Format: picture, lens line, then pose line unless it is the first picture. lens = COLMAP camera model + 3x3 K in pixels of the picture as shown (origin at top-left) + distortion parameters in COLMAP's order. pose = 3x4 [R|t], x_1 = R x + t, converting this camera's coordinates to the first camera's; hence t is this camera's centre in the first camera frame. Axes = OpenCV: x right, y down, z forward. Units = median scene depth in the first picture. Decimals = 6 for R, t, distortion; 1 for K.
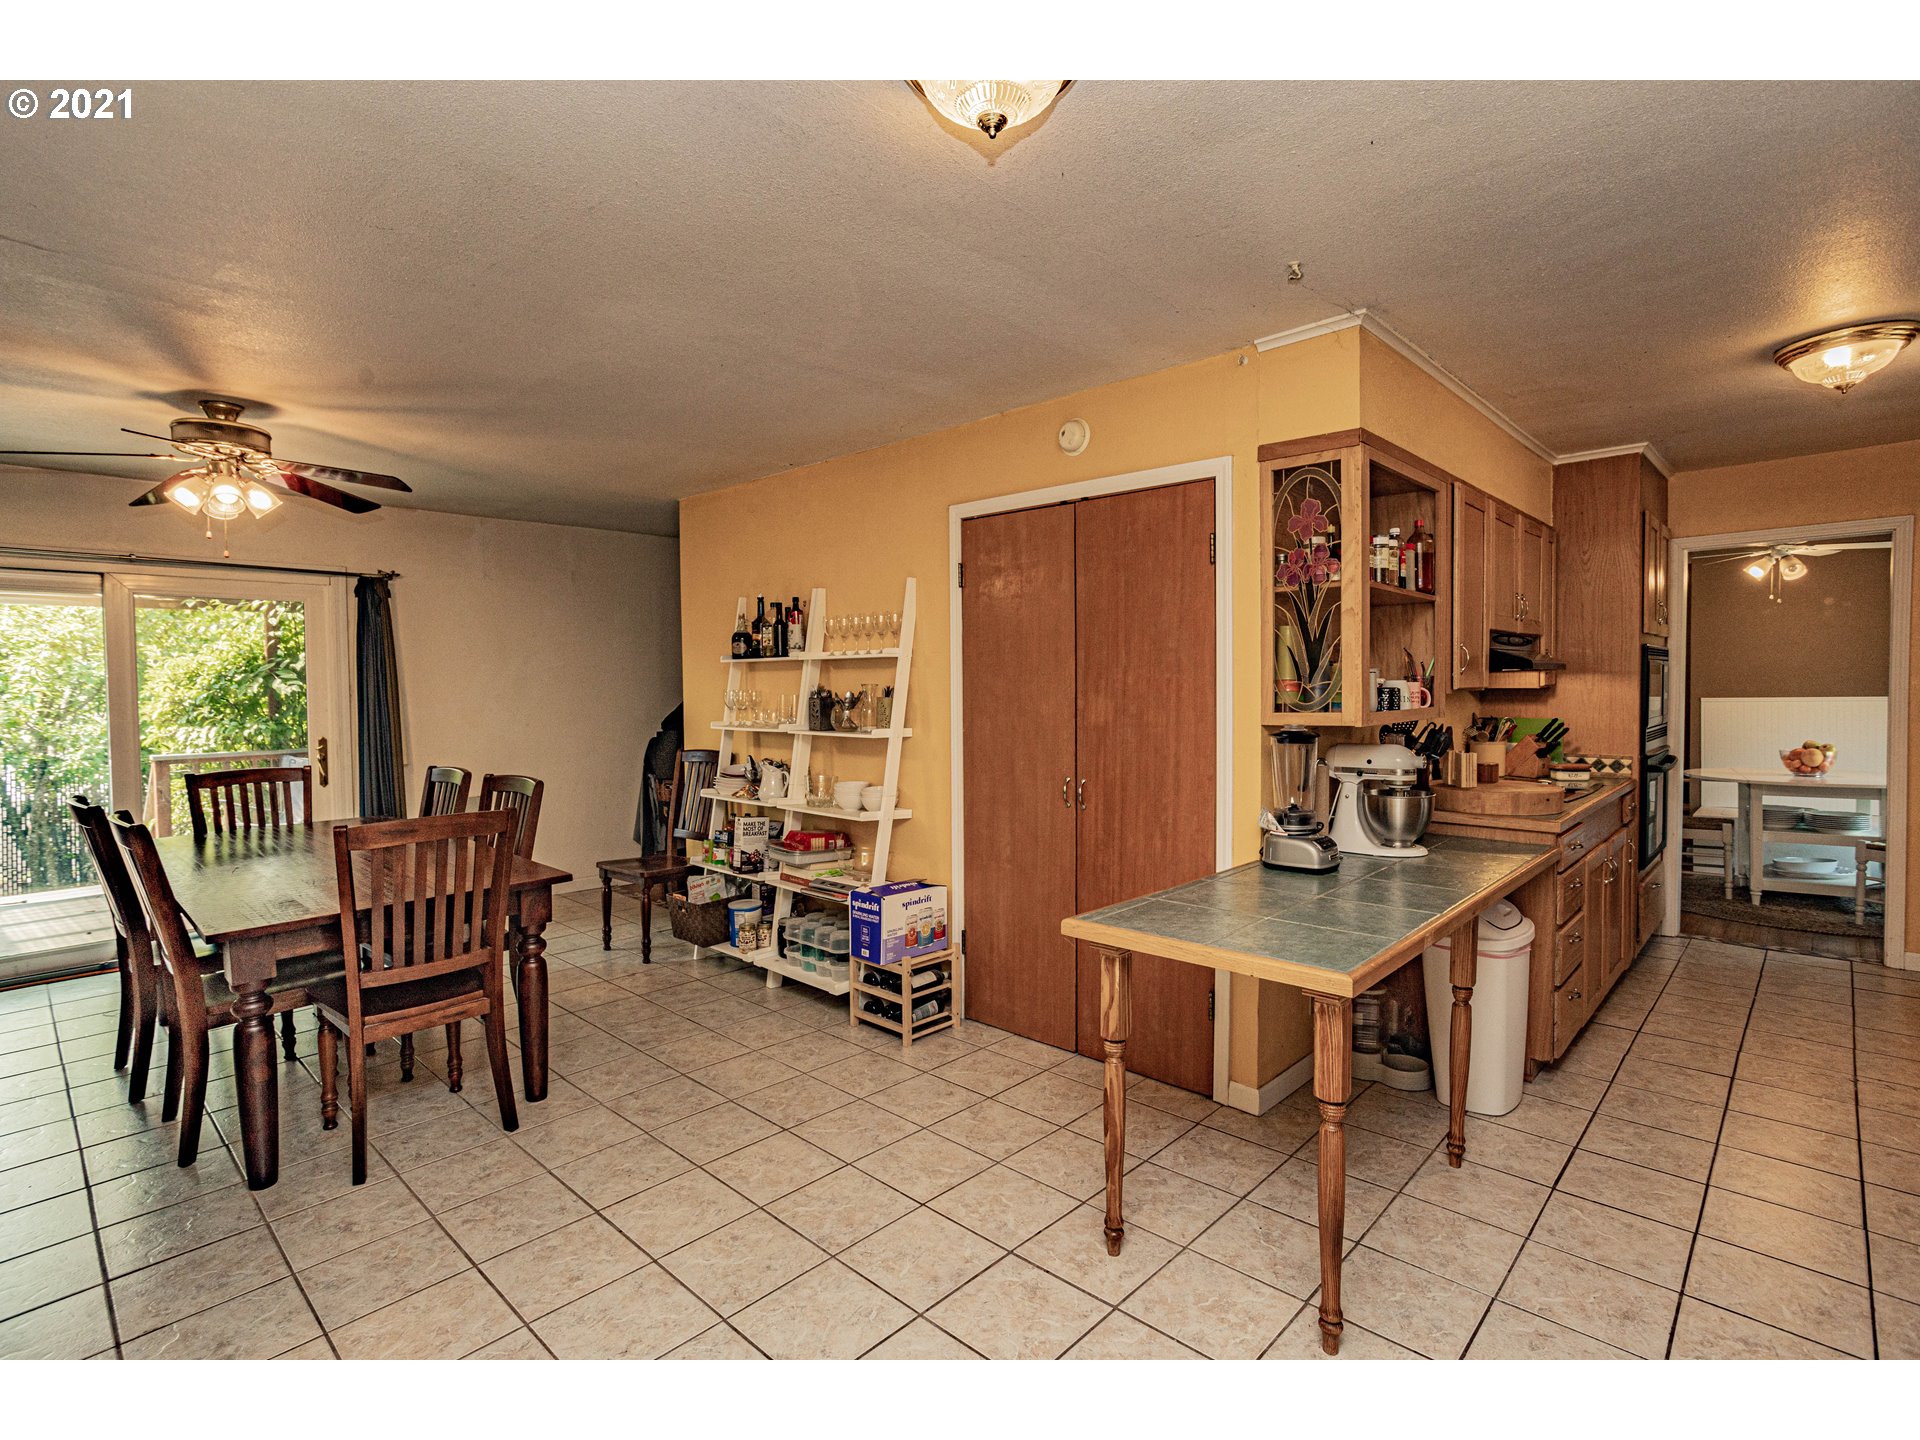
lens RADIAL K [[934.2, 0, 944.1], [0, 934.2, 716.0], [0, 0, 1]] dist [-0.003617, -0.000115]
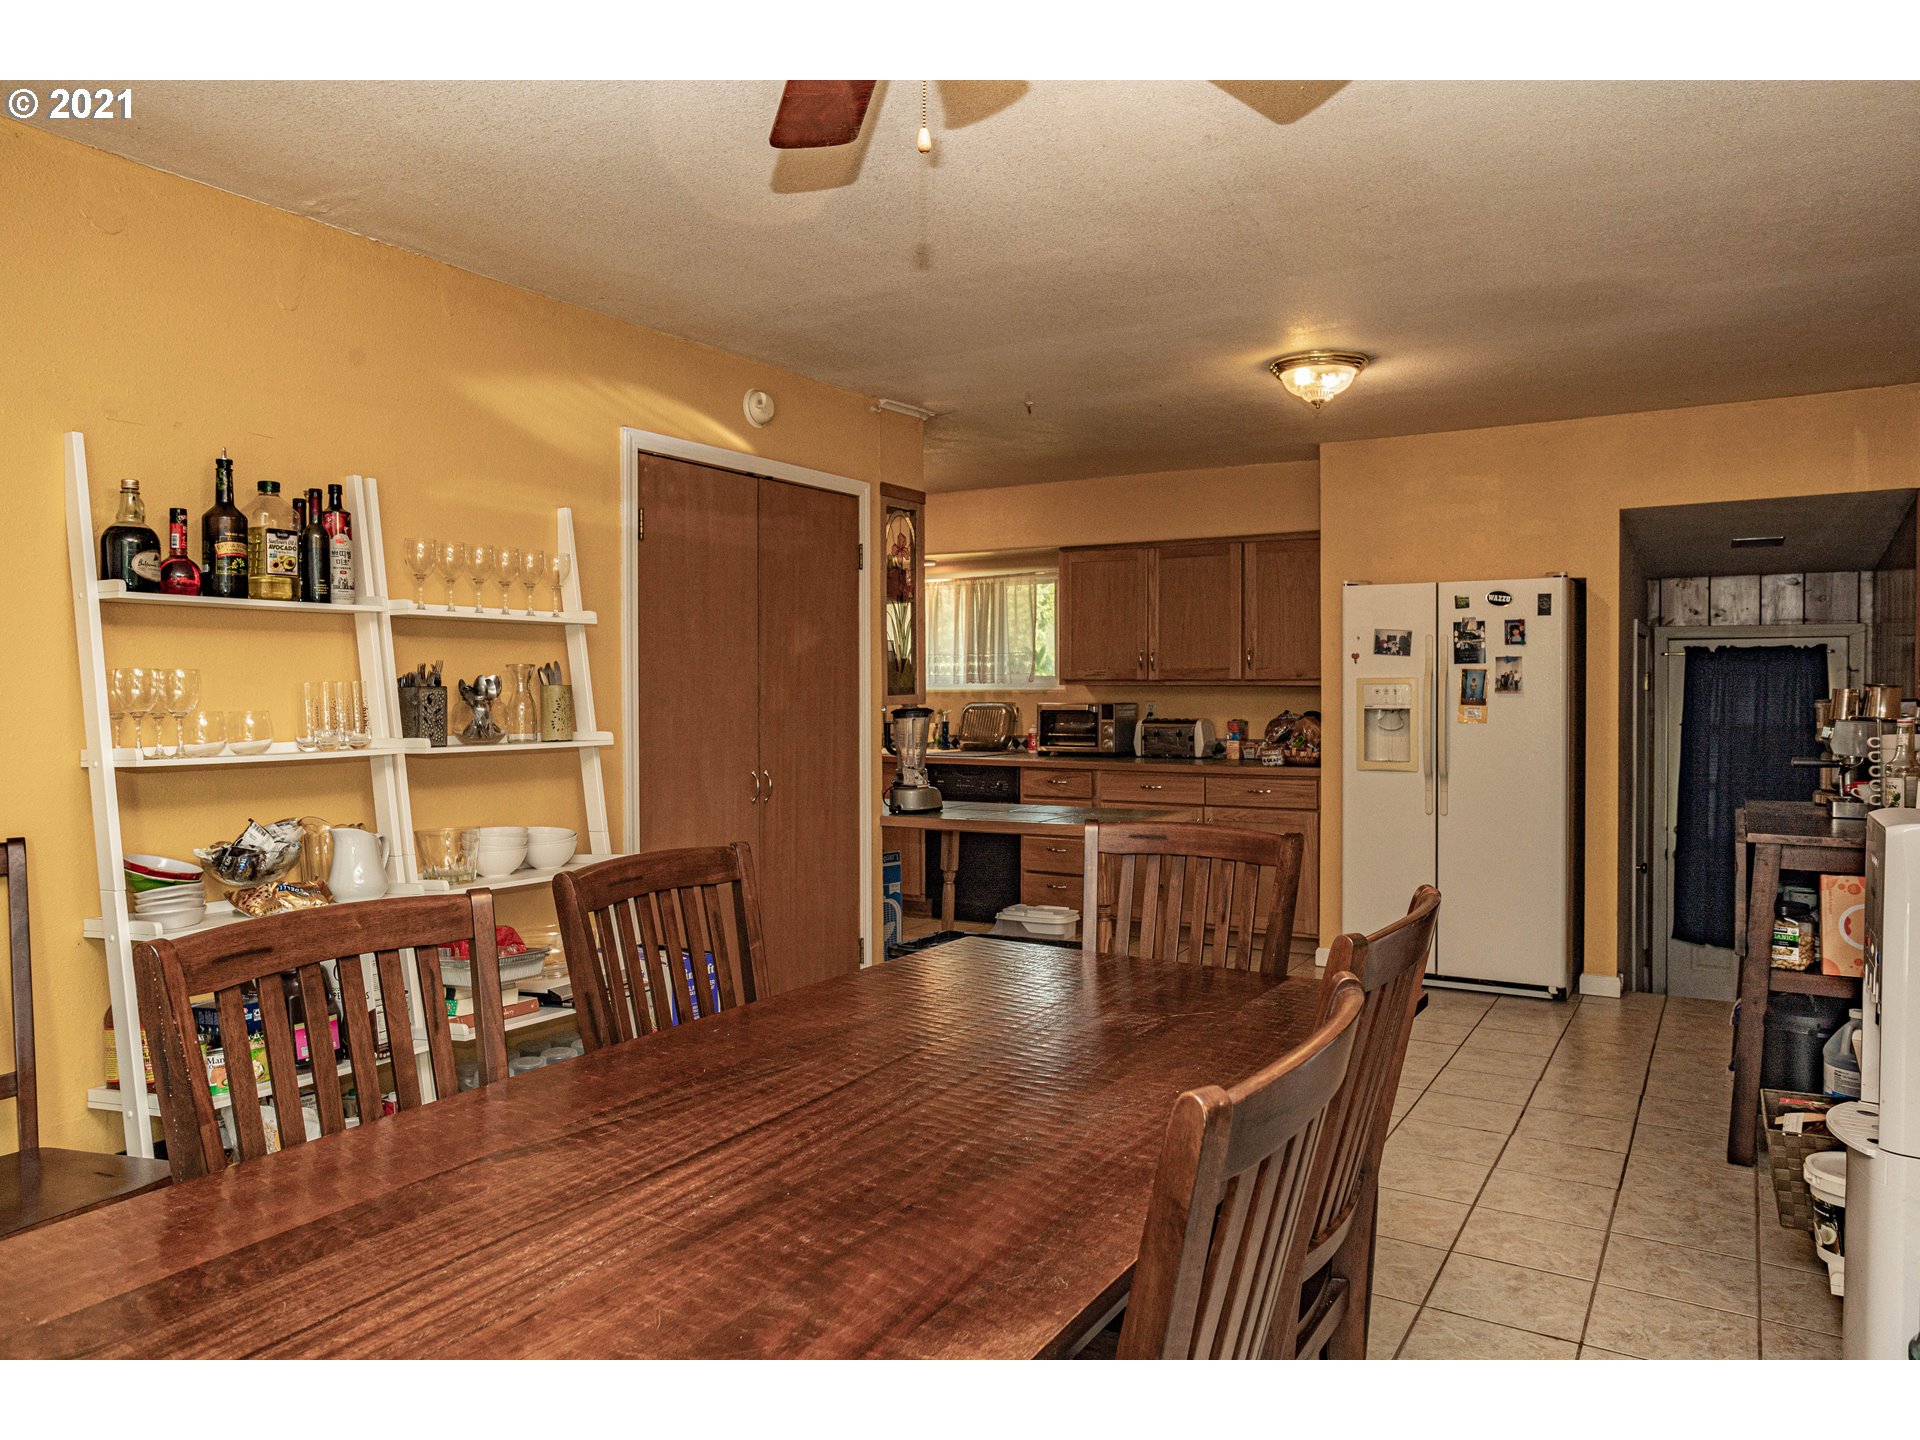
lens RADIAL K [[1295.3, 0, 955.4], [0, 1295.3, 718.8], [0, 0, 1]] dist [-0.022525, -0.001485]
pose [[-0.223629, -0.011099, 0.974611, -0.916837], [0.047201, 0.998639, 0.022203, -0.003399], [-0.973531, 0.050968, -0.222800, 0.861322]]
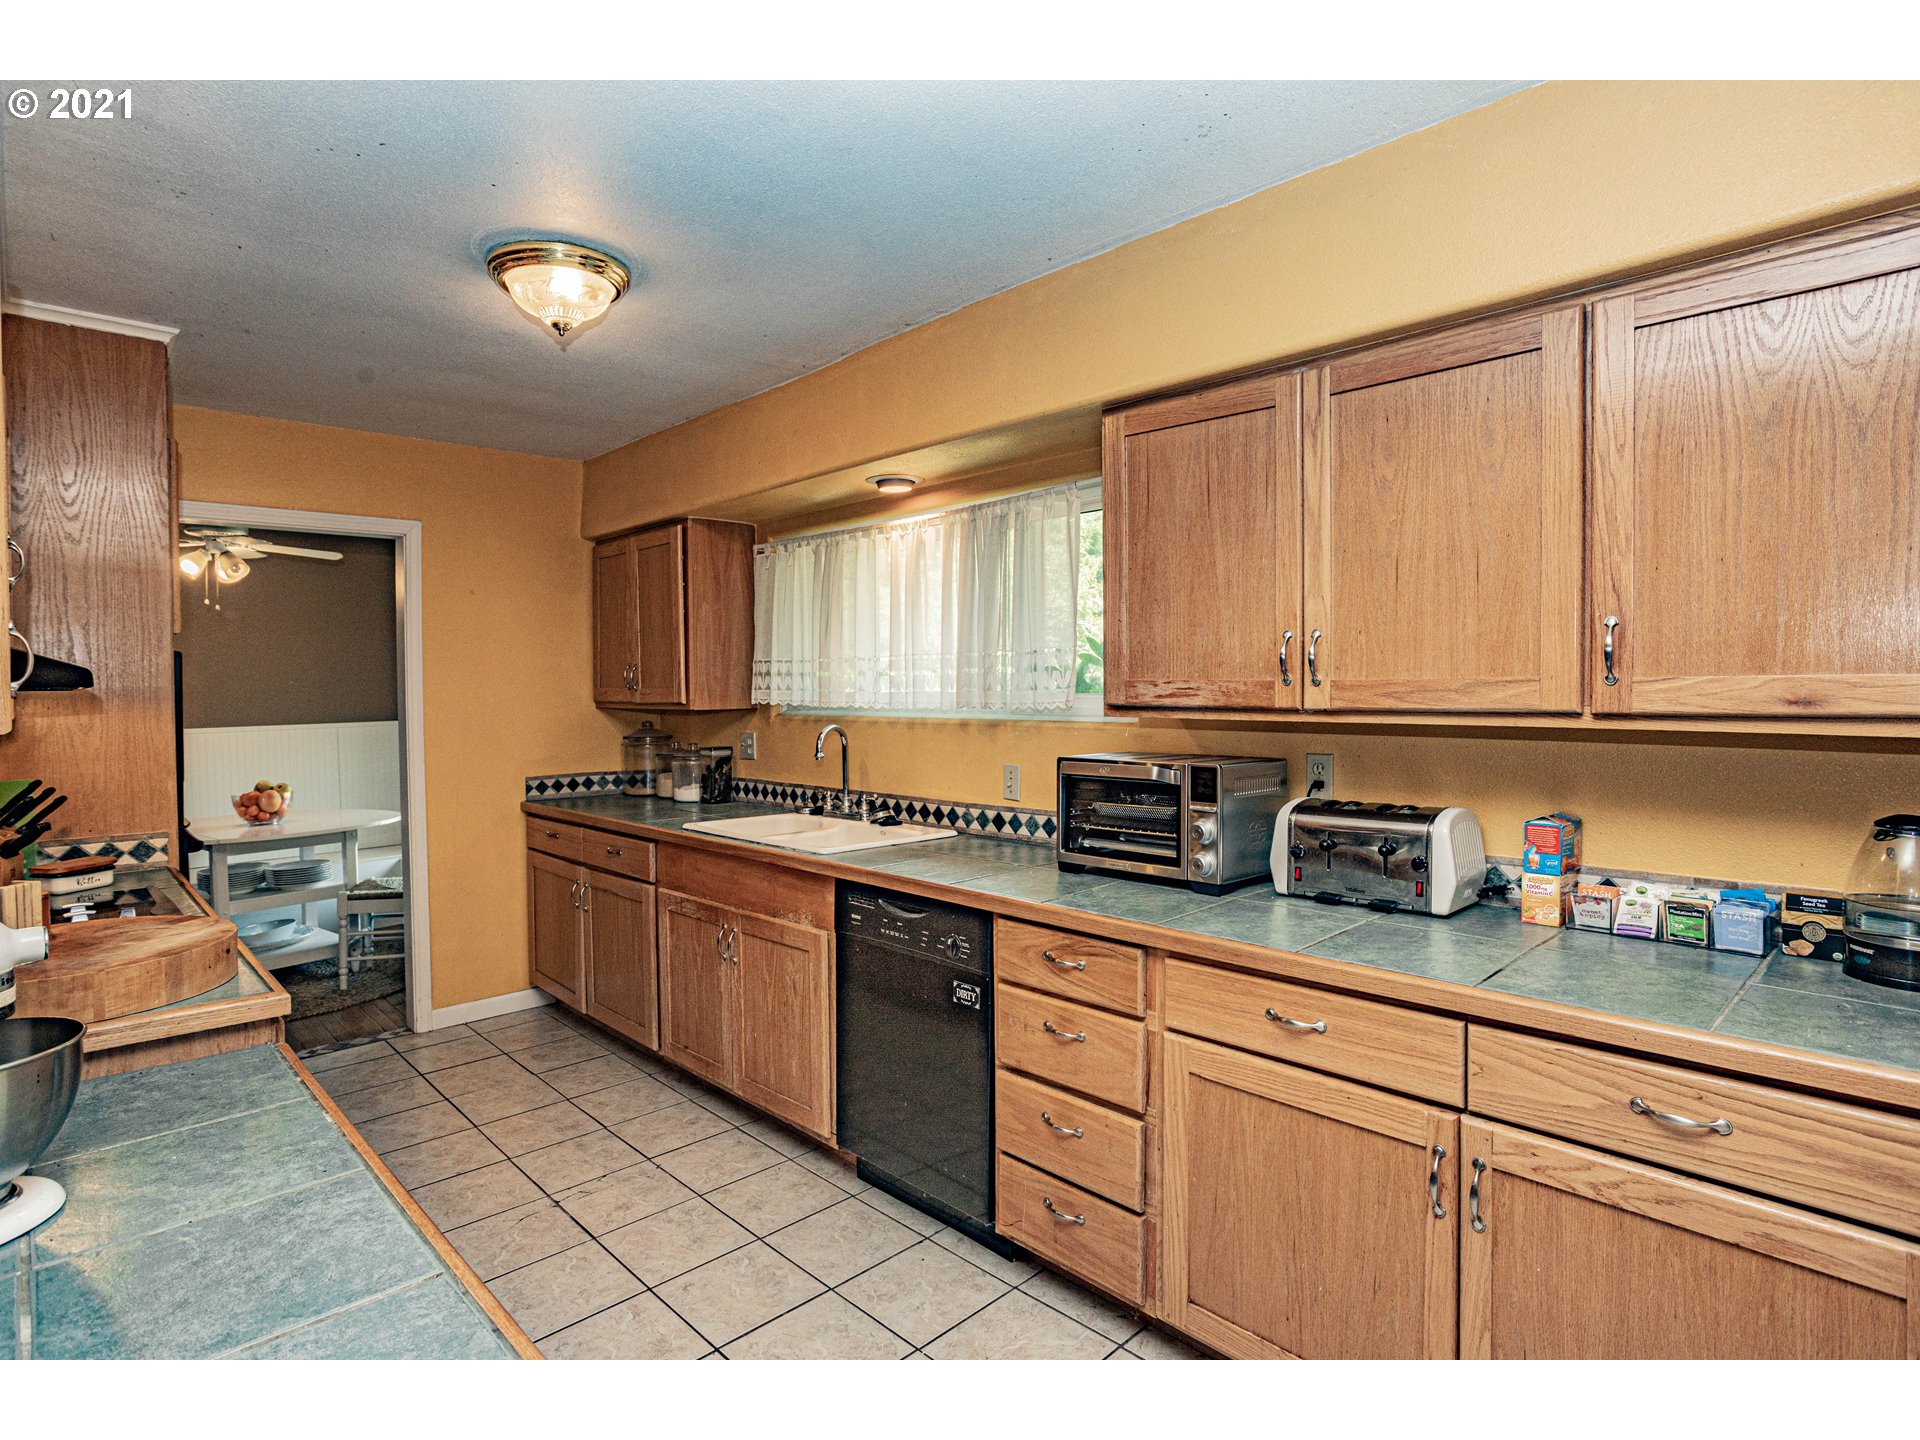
lens RADIAL K [[994.3, 0, 960.2], [0, 994.3, 711.0], [0, 0, 1]] dist [-0.034116, -0.001203]
pose [[0.028486, -0.012762, 0.999513, 0.104411], [0.049898, 0.998690, 0.011329, -0.016755], [-0.998348, 0.049551, 0.029086, 0.422973]]
